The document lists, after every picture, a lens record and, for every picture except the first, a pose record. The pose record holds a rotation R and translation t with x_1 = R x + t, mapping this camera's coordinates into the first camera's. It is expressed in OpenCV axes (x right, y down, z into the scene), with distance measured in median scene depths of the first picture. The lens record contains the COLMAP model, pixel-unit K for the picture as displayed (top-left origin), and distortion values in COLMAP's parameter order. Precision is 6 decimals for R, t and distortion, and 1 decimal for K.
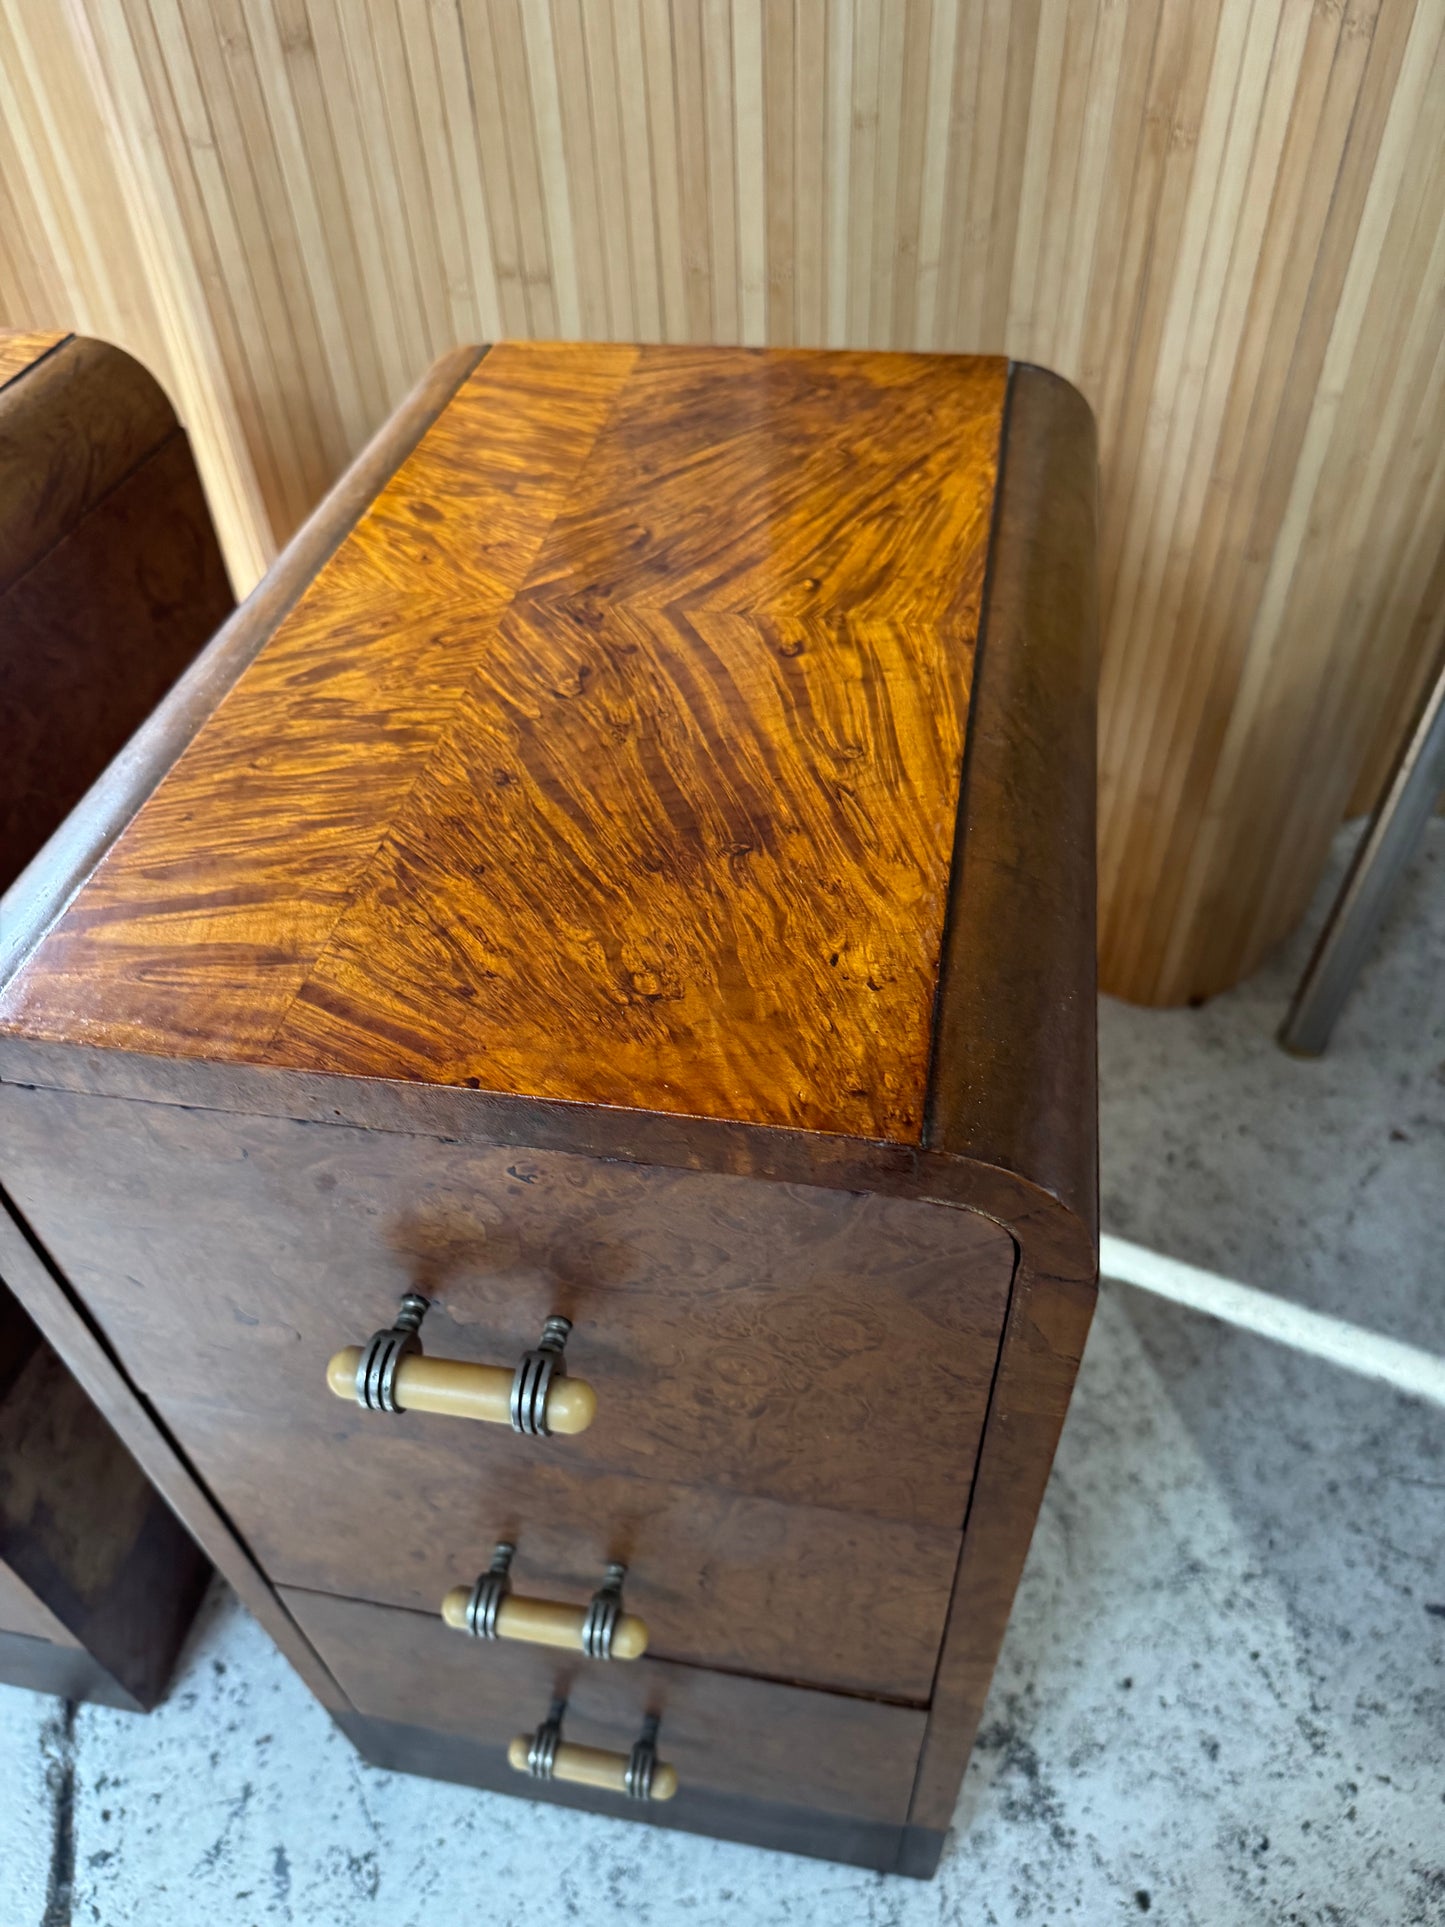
lens RADIAL K [[1407.4, 0, 713.2], [0, 1407.4, 973.2], [0, 0, 1]] dist [-0.005019, -0.007445]
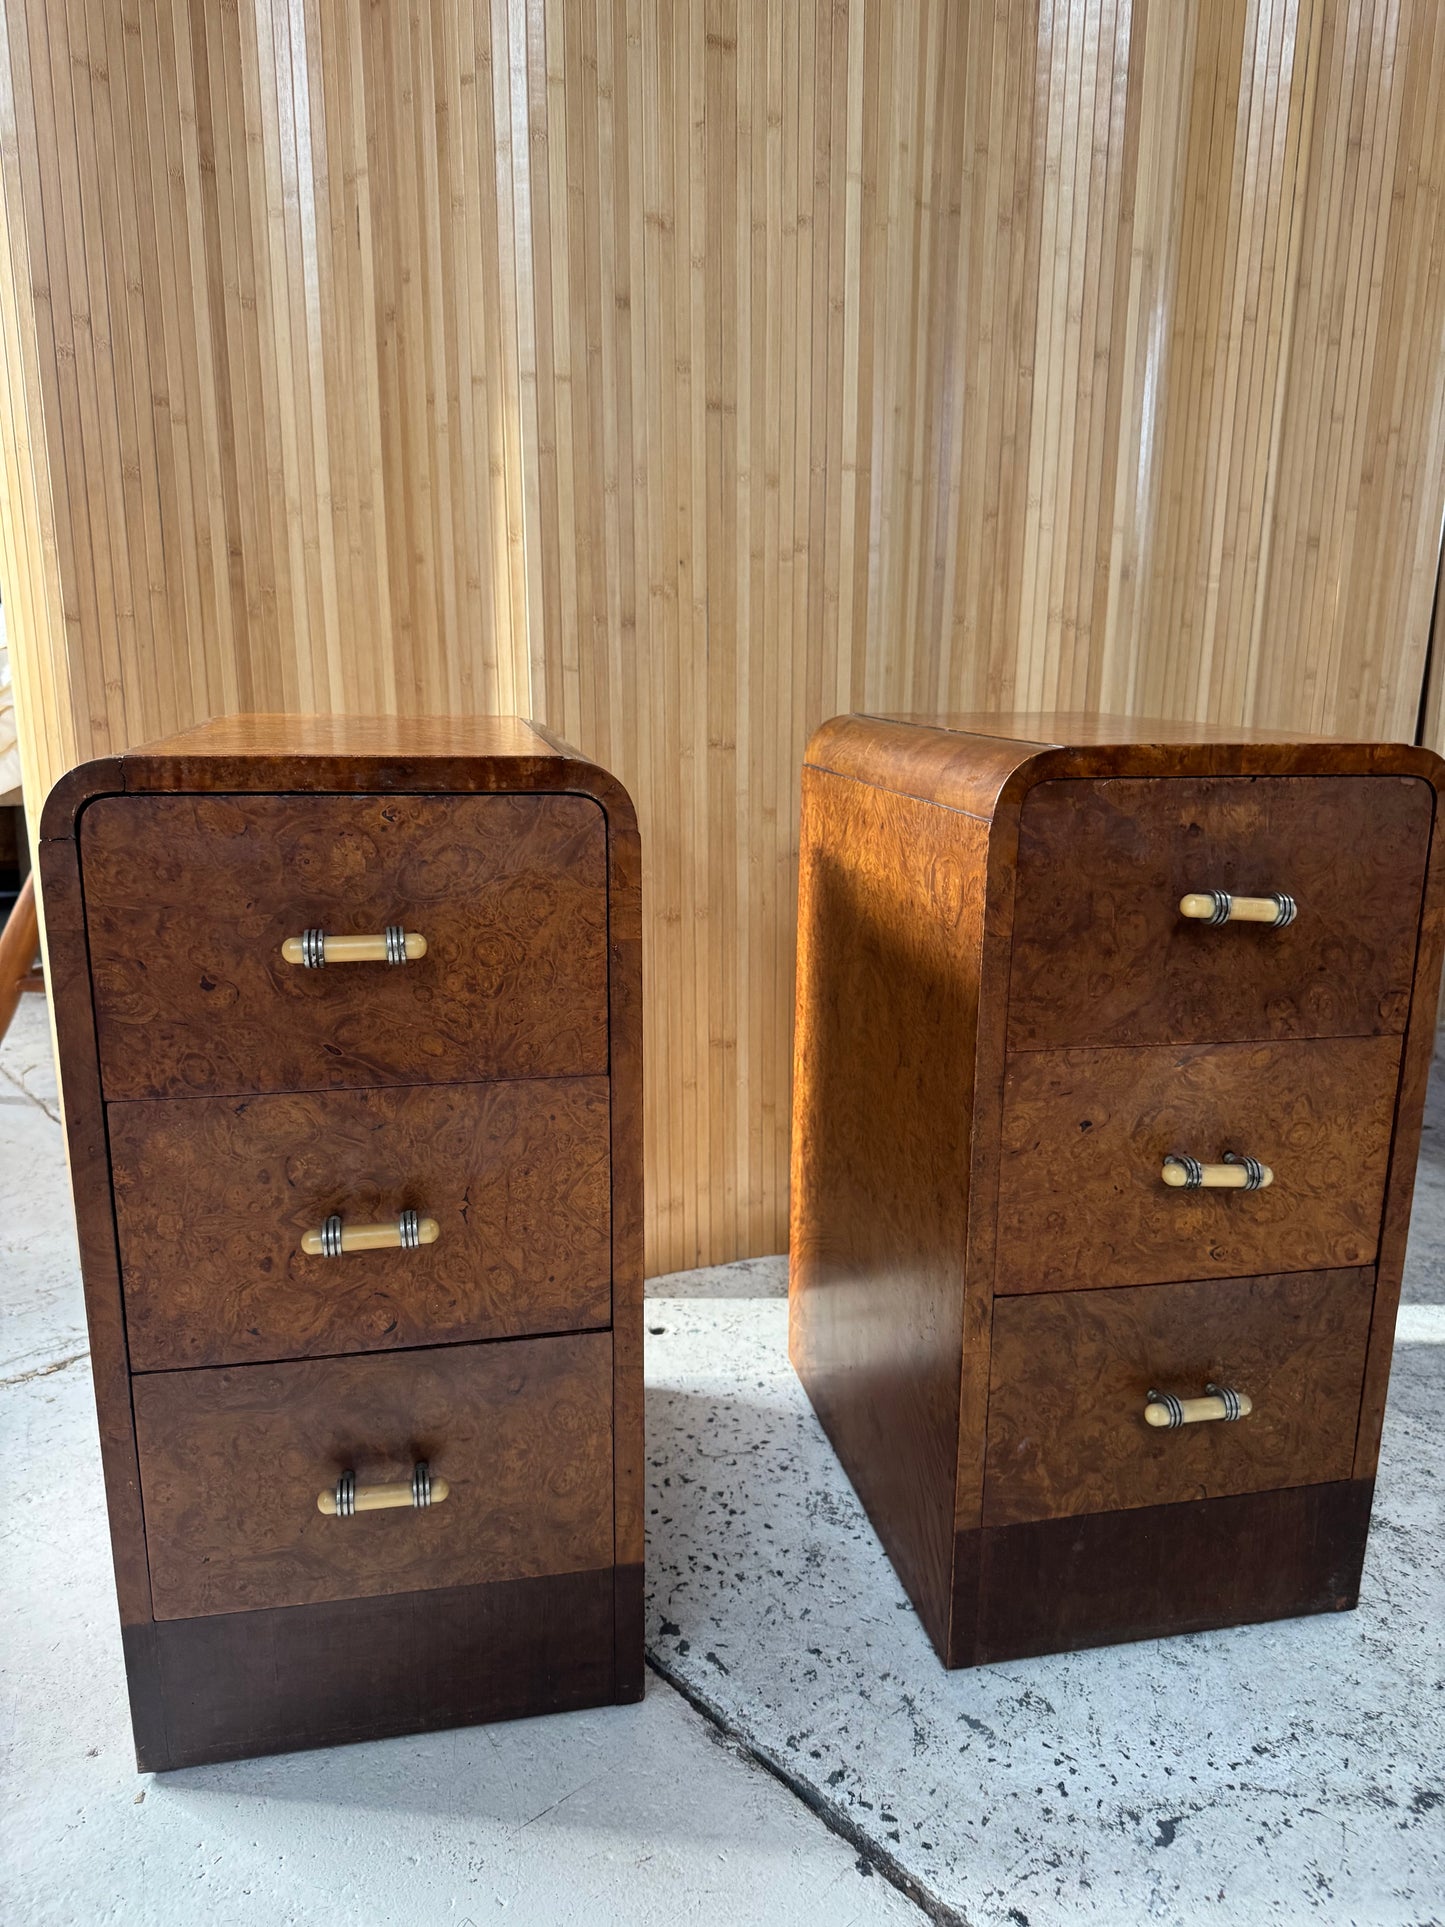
lens RADIAL K [[1367.7, 0, 733.1], [0, 1367.7, 961.2], [0, 0, 1]] dist [0.070772, -0.082620]
pose [[0.888376, -0.059320, 0.455268, -1.000474], [0.294824, 0.833857, -0.466649, 0.590744], [-0.351946, 0.548783, 0.758268, -0.186632]]
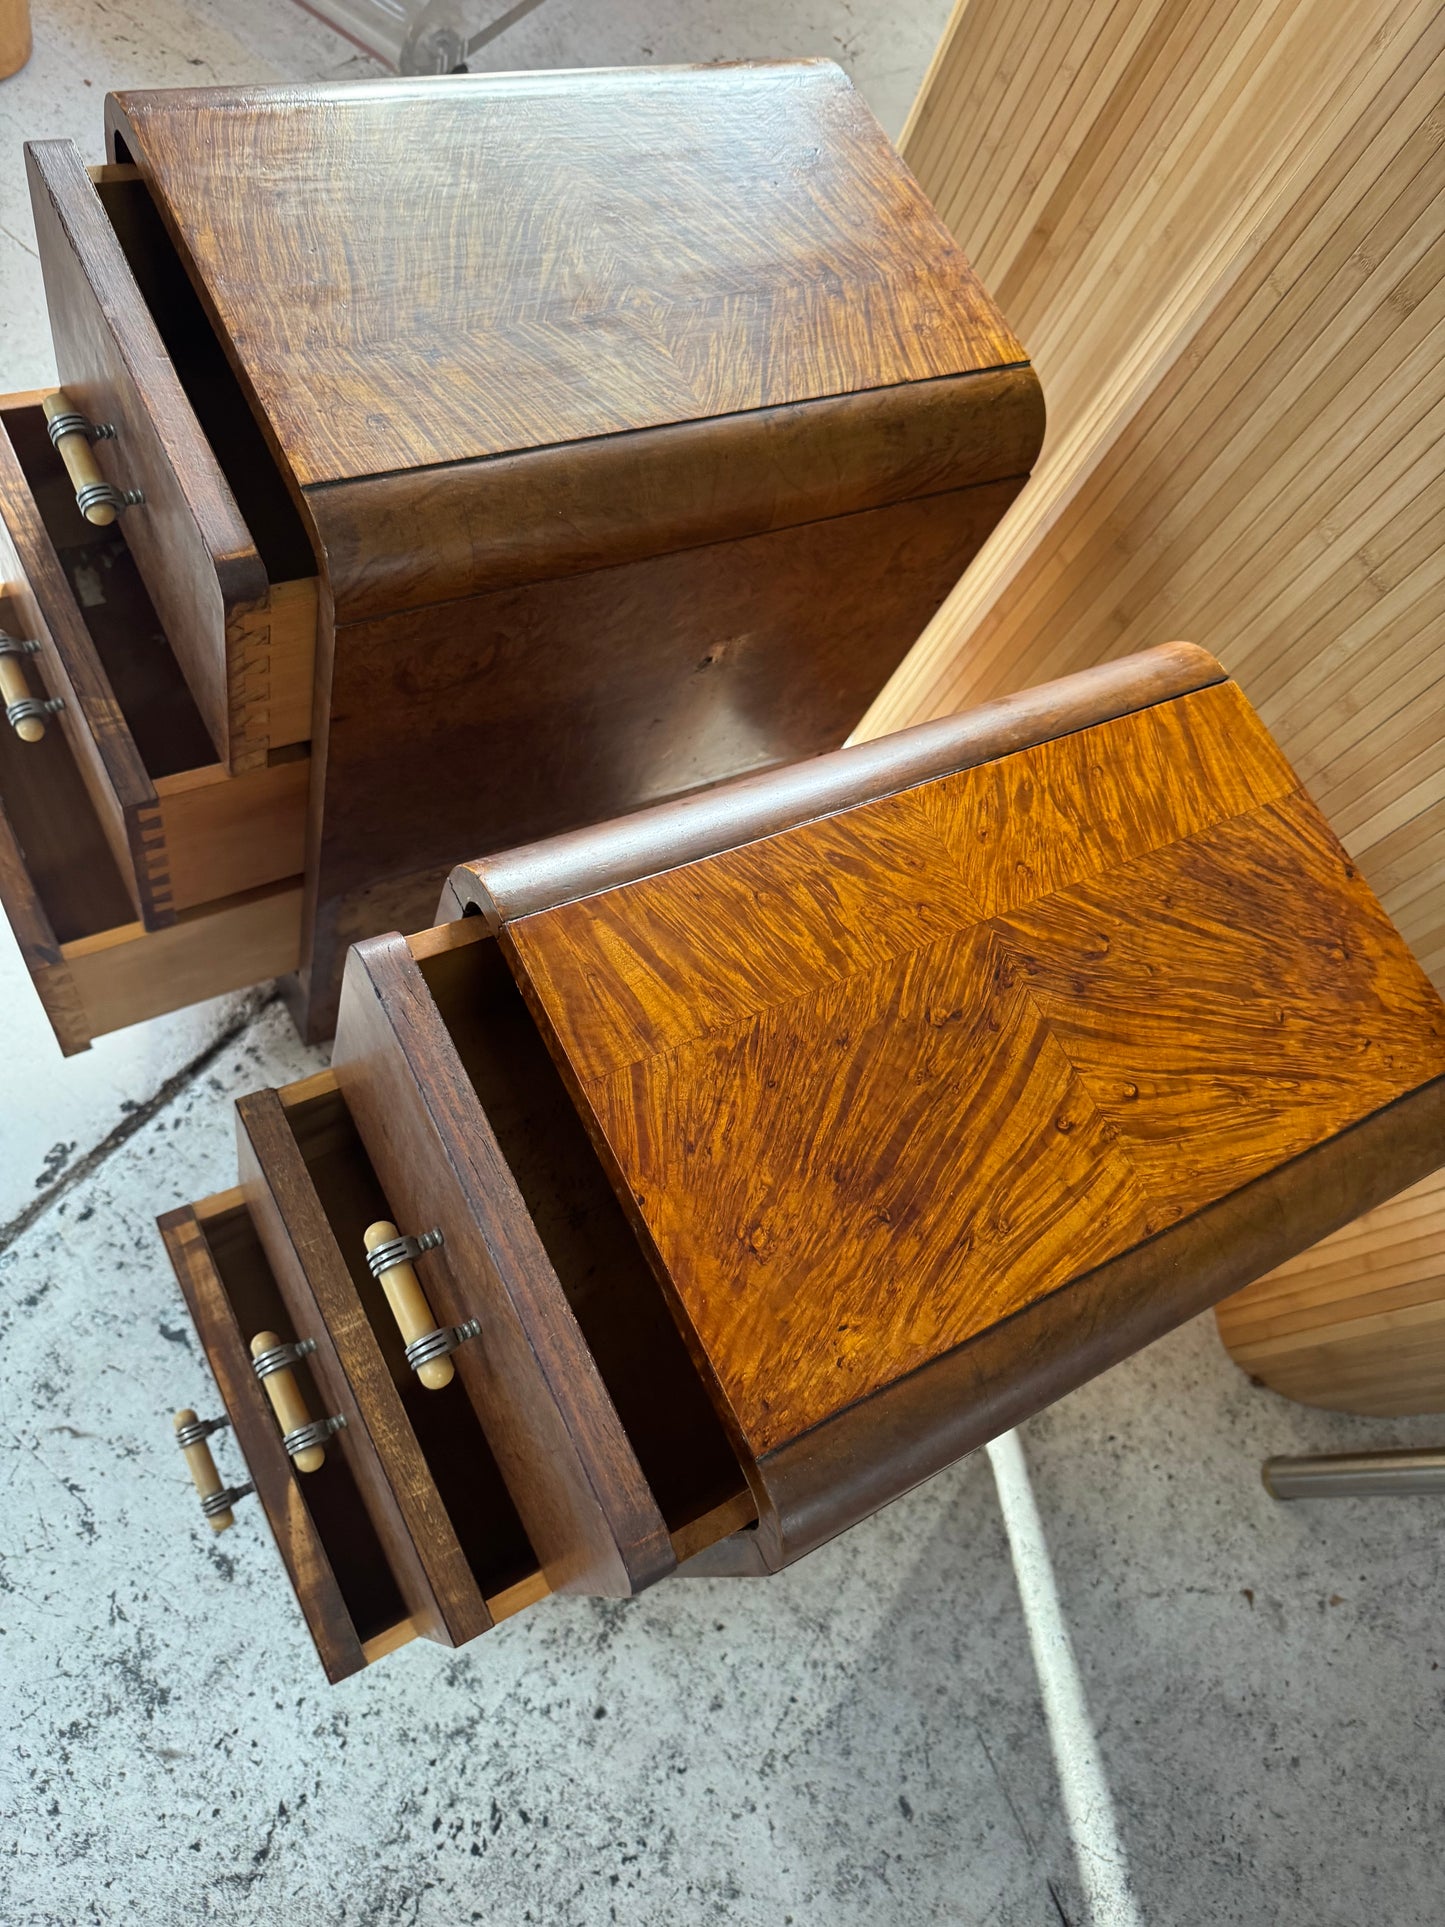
lens RADIAL K [[1381.1, 0, 739.2], [0, 1381.1, 976.2], [0, 0, 1]] dist [0.014116, -0.023357]
pose [[0.583506, 0.805526, -0.103187, -0.062463], [-0.757948, 0.585802, 0.286967, -0.267927], [0.291607, -0.089237, 0.952367, -0.210392]]
